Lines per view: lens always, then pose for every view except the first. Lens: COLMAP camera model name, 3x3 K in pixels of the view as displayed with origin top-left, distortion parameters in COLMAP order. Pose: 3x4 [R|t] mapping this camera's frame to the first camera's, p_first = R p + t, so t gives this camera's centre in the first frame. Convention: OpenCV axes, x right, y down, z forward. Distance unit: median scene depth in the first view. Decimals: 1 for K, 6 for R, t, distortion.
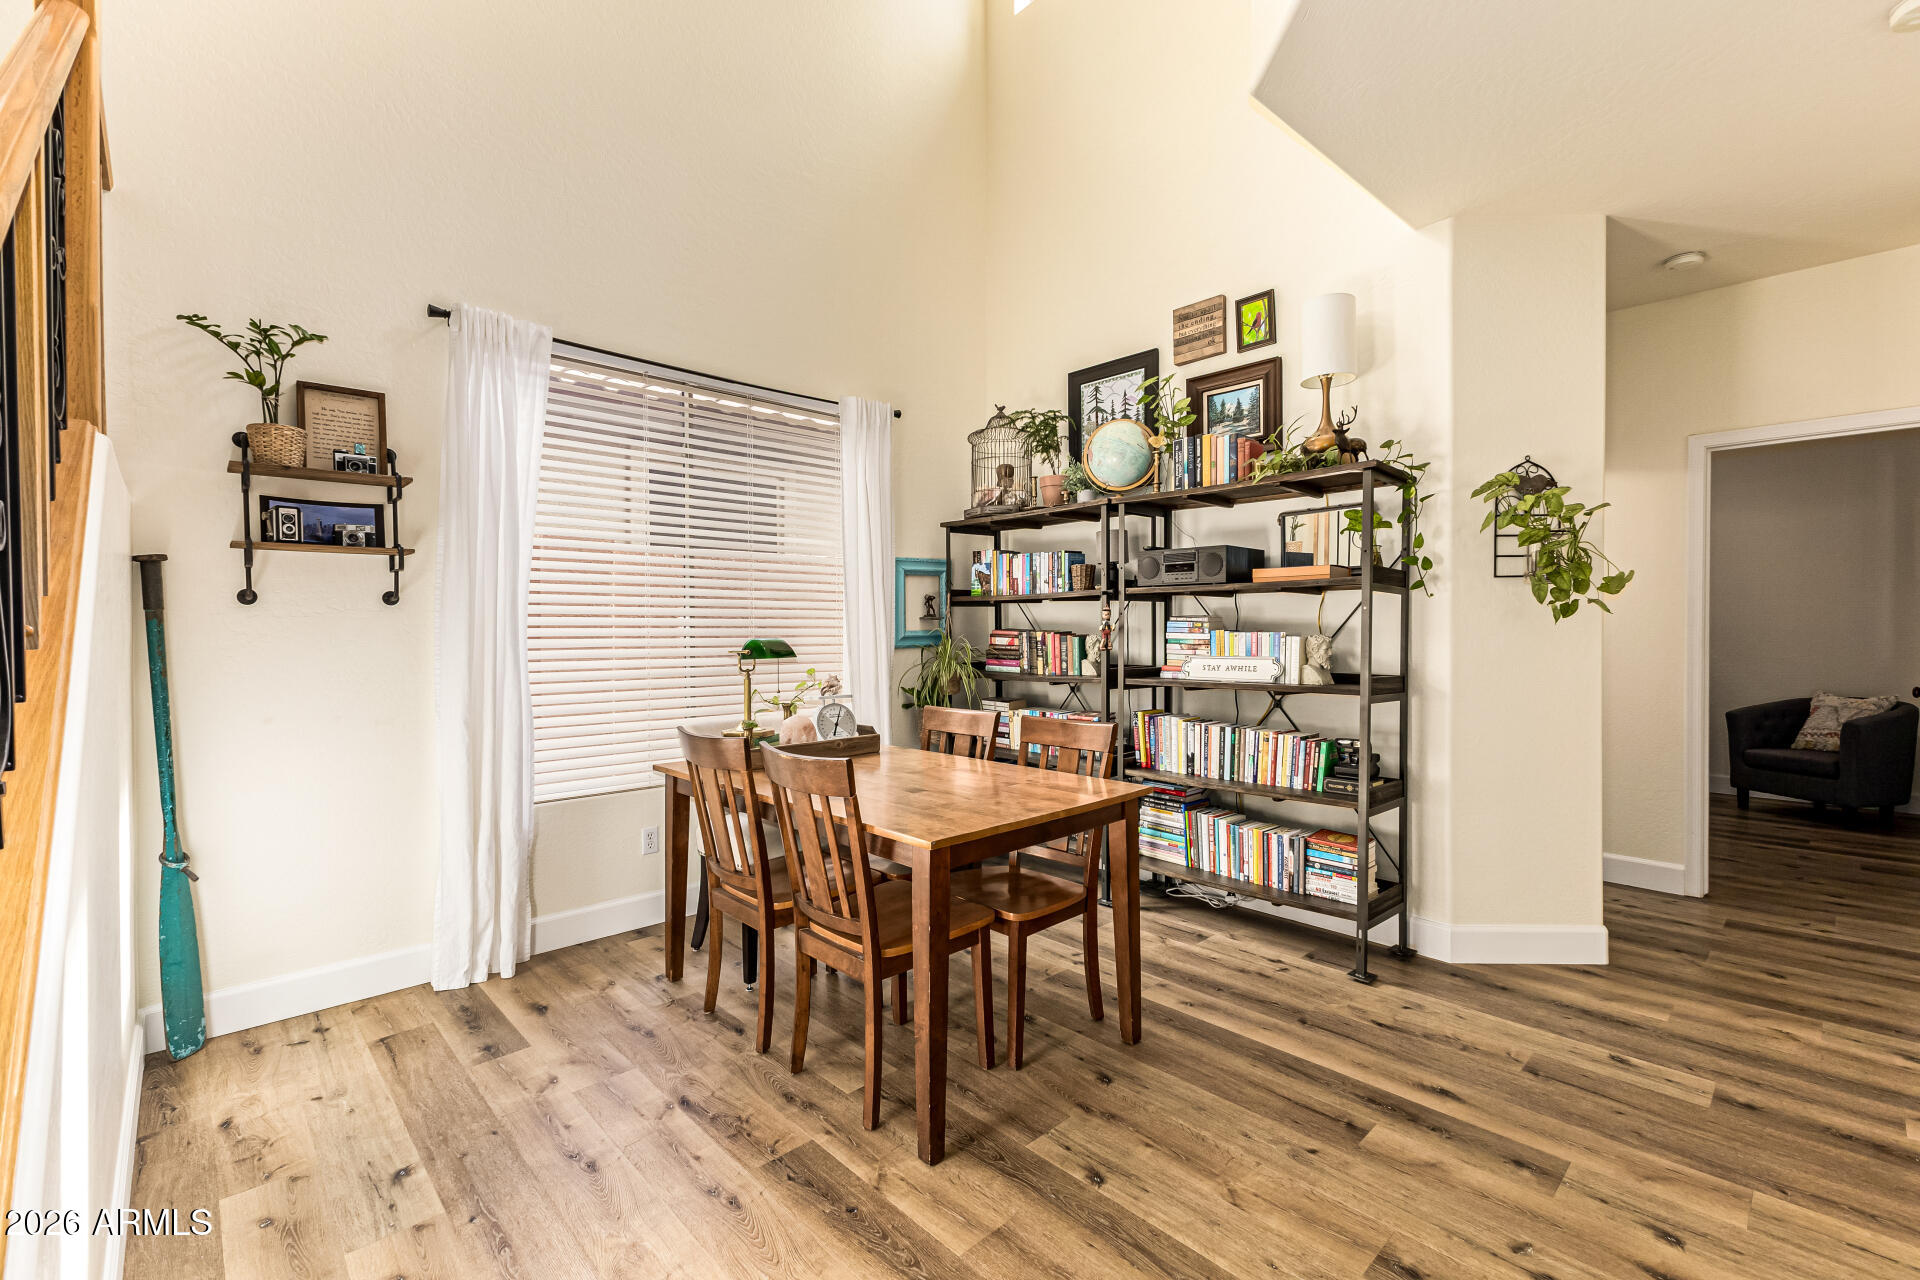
lens RADIAL K [[833.5, 0, 960.0], [0, 833.5, 640.0], [0, 0, 1]] dist [0.004975, -0.000141]
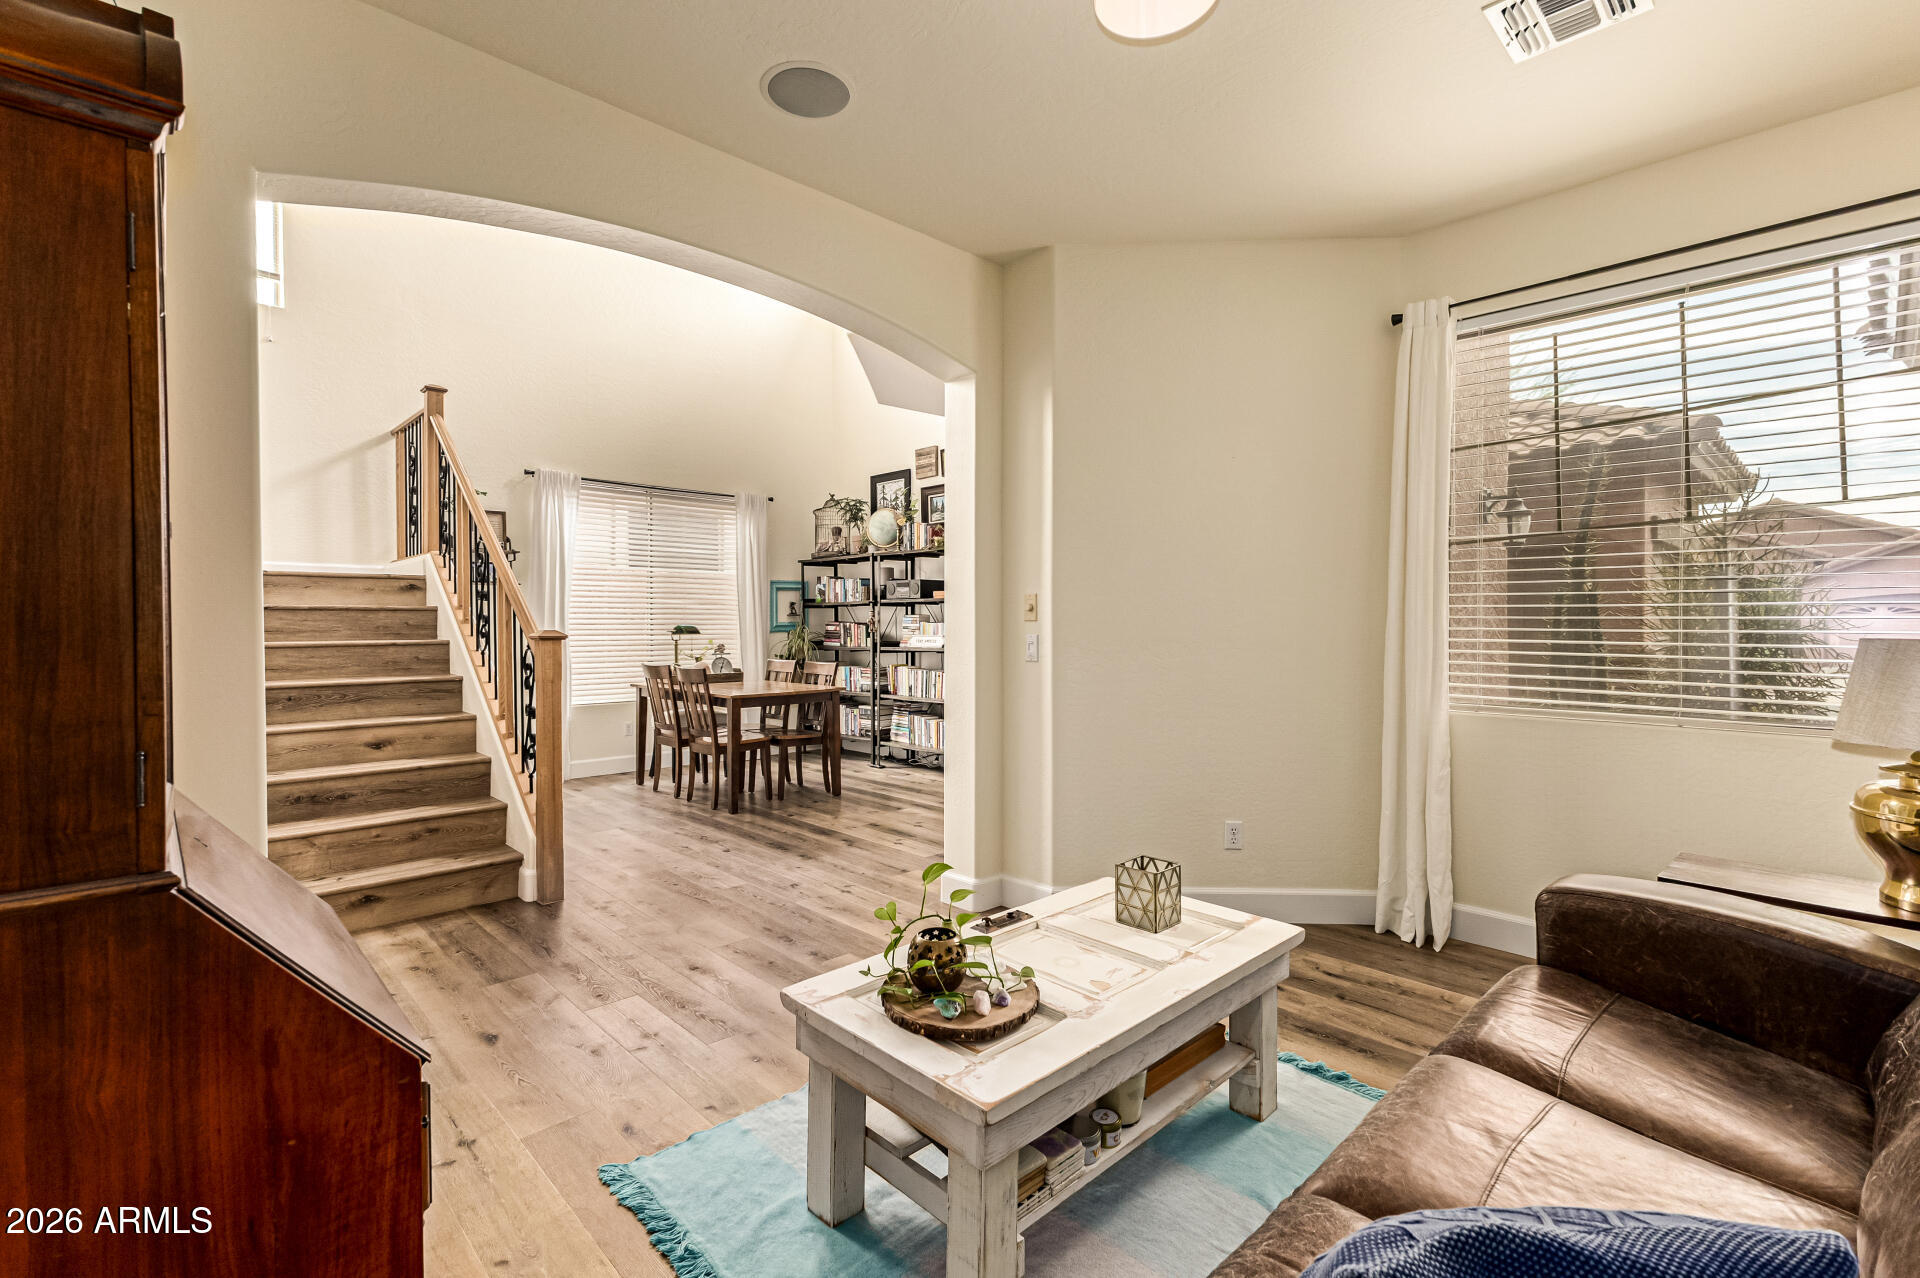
lens RADIAL K [[850.8, 0, 984.8], [0, 850.8, 634.3], [0, 0, 1]] dist [-0.001760, -0.000320]
pose [[0.998995, 0.001731, 0.044791, 0.345516], [-0.001572, 0.999992, -0.003588, 0.023440], [-0.044797, 0.003514, 0.998990, -0.951738]]
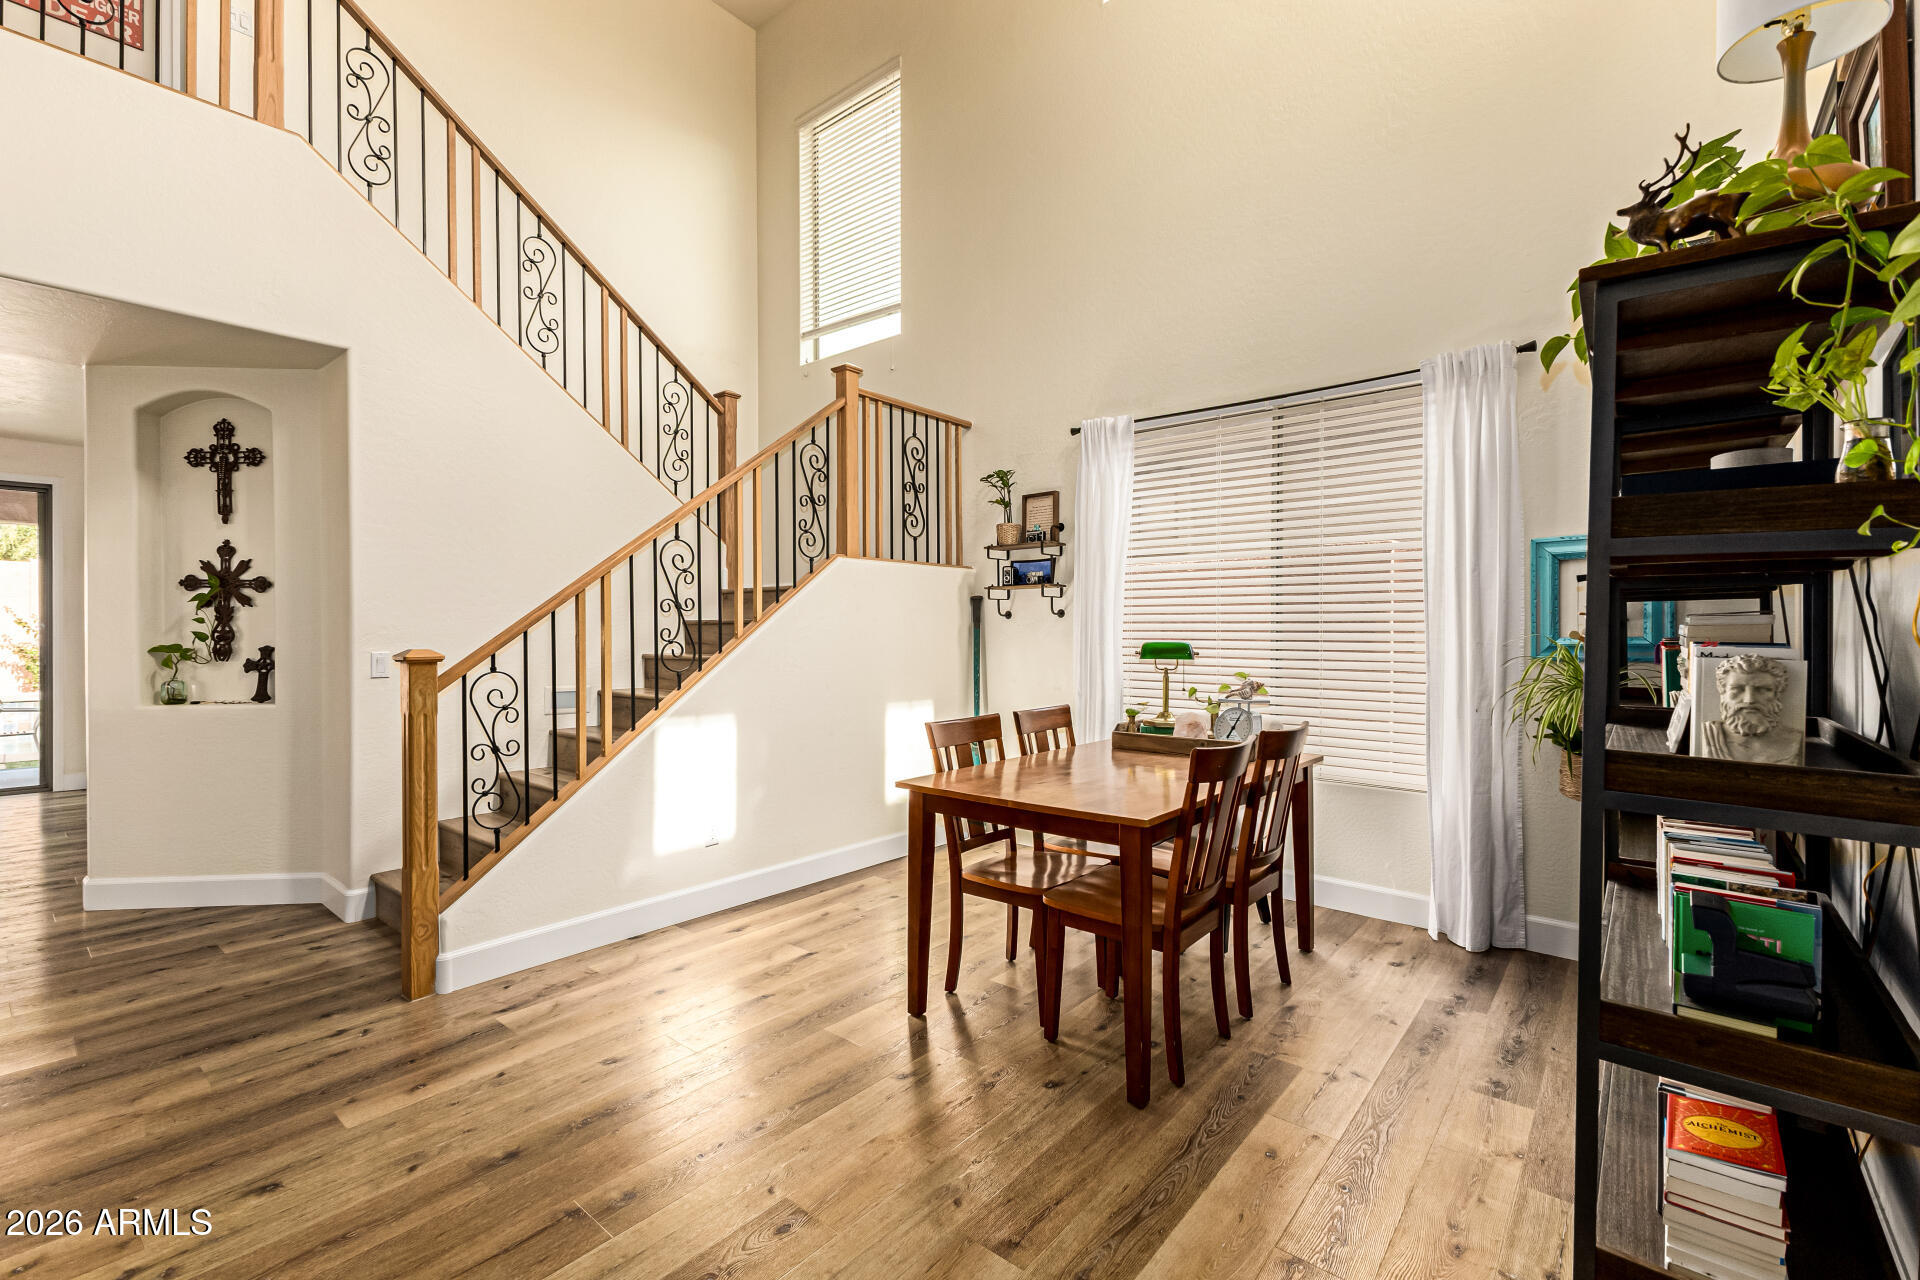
lens RADIAL K [[833.5, 0, 960.0], [0, 833.5, 640.0], [0, 0, 1]] dist [0.004975, -0.000141]
pose [[0.111308, 0.017397, -0.993634, 0.706945], [-0.010422, 0.999812, 0.016338, -0.017130], [0.993731, 0.008537, 0.111469, 0.471675]]
